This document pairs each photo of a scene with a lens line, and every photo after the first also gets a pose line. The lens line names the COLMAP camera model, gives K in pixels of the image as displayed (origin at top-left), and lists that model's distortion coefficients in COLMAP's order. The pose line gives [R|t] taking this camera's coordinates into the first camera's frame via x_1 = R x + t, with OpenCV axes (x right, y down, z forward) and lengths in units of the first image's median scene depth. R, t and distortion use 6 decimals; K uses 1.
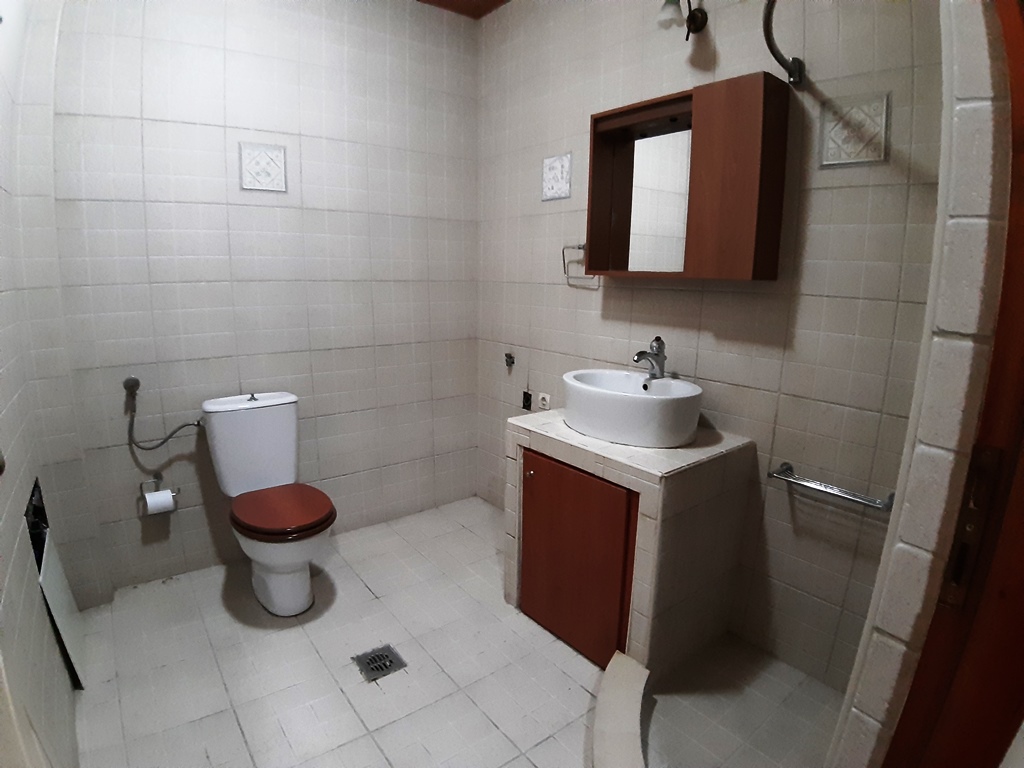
lens RADIAL K [[543.0, 0, 512.0], [0, 543.0, 384.0], [0, 0, 1]] dist [-0.001494, -0.058624]
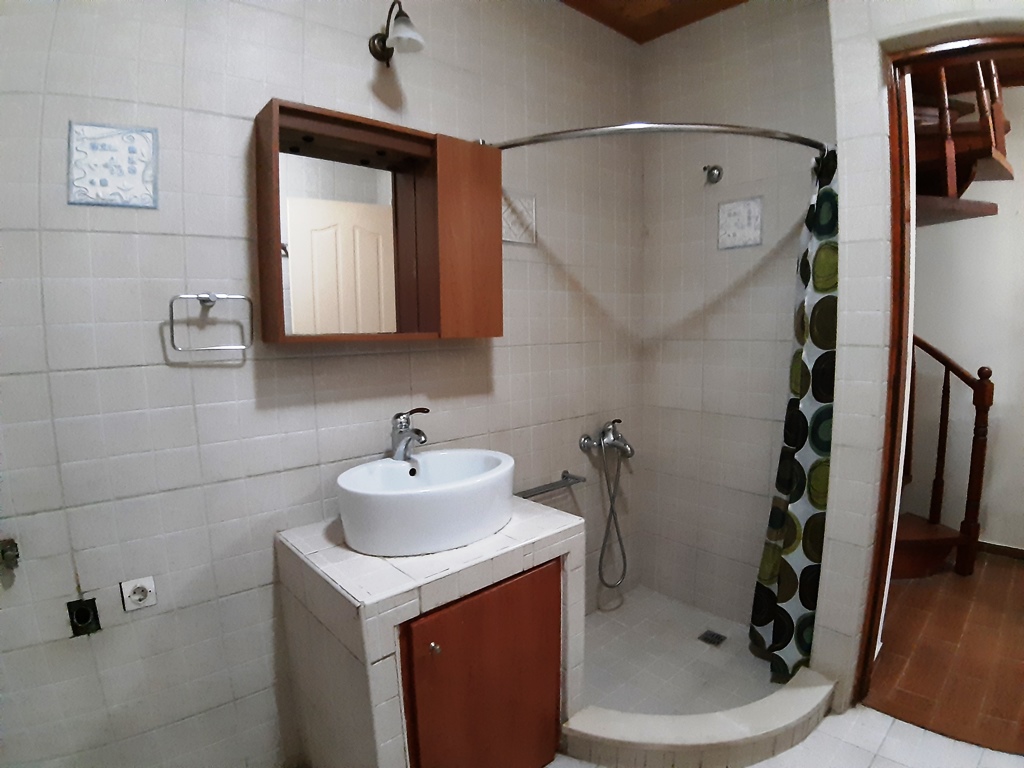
lens RADIAL K [[543.0, 0, 512.0], [0, 543.0, 384.0], [0, 0, 1]] dist [-0.001494, -0.058624]
pose [[0.005694, -0.124633, 0.992187, -0.481632], [0.223642, 0.967229, 0.120215, -0.166273], [-0.974655, 0.221210, 0.033380, 0.711686]]
